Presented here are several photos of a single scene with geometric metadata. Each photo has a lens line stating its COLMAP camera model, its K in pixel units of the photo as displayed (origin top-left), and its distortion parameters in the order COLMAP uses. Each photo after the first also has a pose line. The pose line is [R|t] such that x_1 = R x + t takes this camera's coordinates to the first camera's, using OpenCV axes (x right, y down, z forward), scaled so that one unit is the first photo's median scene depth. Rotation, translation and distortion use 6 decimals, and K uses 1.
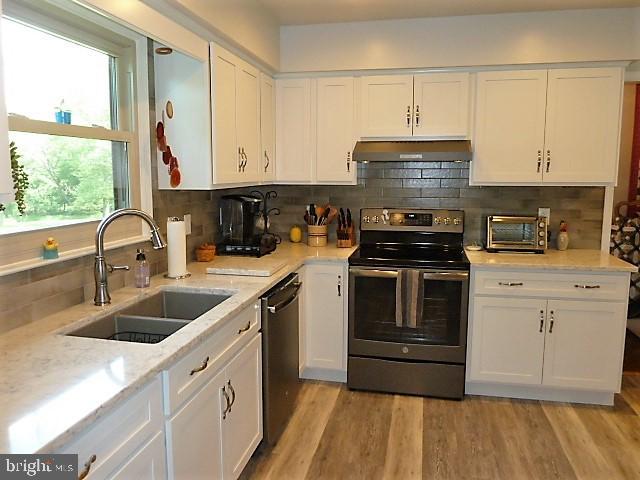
lens RADIAL K [[477.1, 0, 320.0], [0, 477.1, 240.0], [0, 0, 1]] dist [-0.015796, -0.007071]
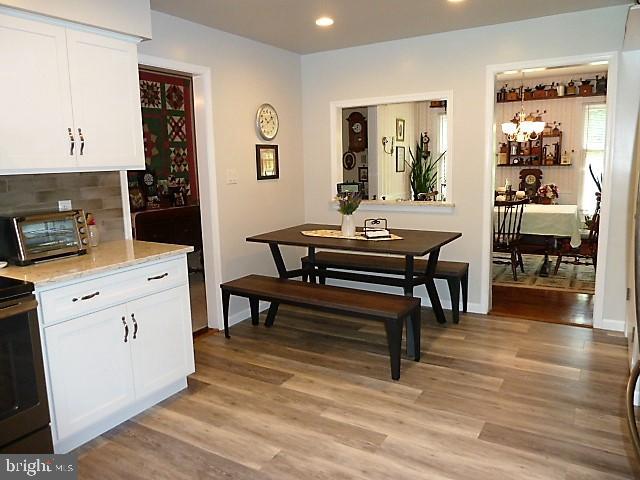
lens RADIAL K [[477.1, 0, 320.0], [0, 477.1, 240.0], [0, 0, 1]] dist [-0.015796, -0.007071]
pose [[0.325993, -0.159948, 0.931743, -0.188159], [0.154269, 0.981373, 0.114493, -0.029904], [-0.932700, 0.106415, 0.344596, 0.364274]]
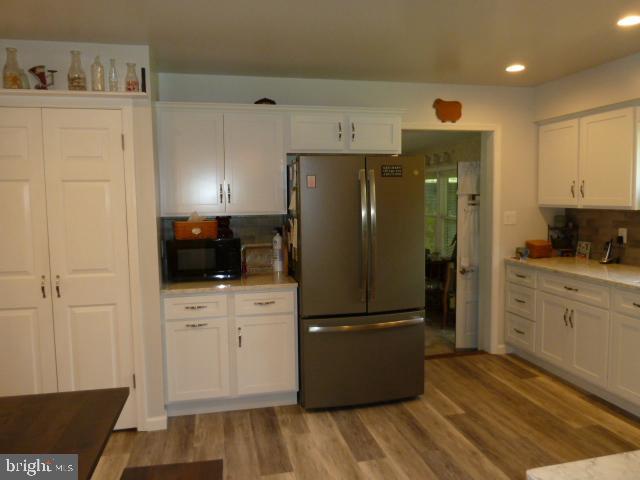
lens RADIAL K [[477.1, 0, 320.0], [0, 477.1, 240.0], [0, 0, 1]] dist [-0.015796, -0.007071]
pose [[-0.911057, 0.052271, -0.408952, 0.919245], [-0.040777, 0.975642, 0.215547, -0.185600], [0.410258, 0.213052, -0.886734, 1.164669]]
